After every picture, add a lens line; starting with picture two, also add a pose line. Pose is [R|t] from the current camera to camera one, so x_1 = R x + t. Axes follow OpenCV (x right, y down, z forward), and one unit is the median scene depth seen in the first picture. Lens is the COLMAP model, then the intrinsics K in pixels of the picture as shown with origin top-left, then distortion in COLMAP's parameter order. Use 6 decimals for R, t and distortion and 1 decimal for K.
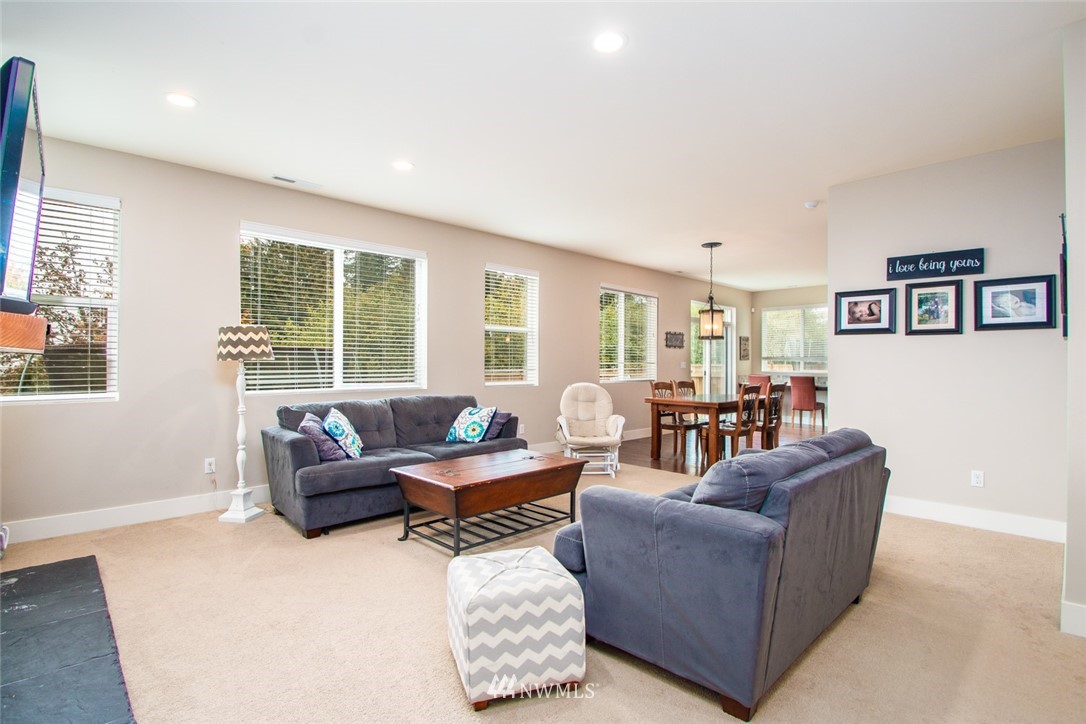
lens RADIAL K [[519.7, 0, 515.5], [0, 519.7, 367.9], [0, 0, 1]] dist [-0.007235, -0.004515]
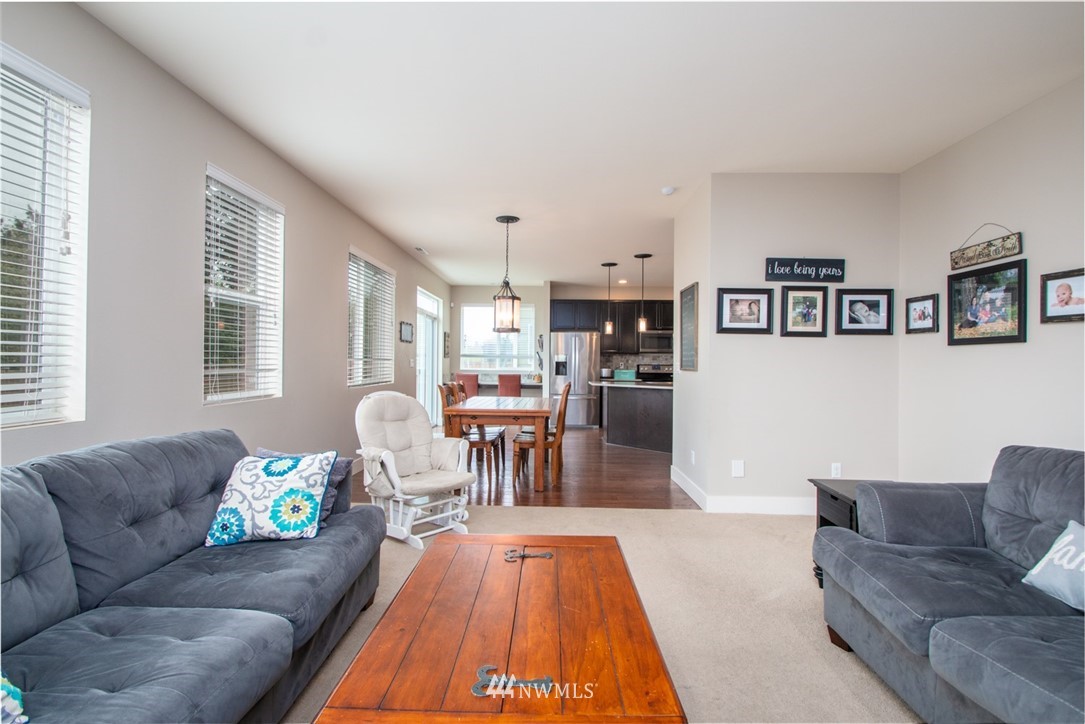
lens RADIAL K [[519.2, 0, 543.8], [0, 519.2, 360.7], [0, 0, 1]] dist [-0.007235, -0.004515]
pose [[0.697979, 0.007290, 0.716081, -0.288044], [-0.002449, 0.999967, -0.007793, -0.006539], [-0.716114, 0.003686, 0.697973, 0.612773]]
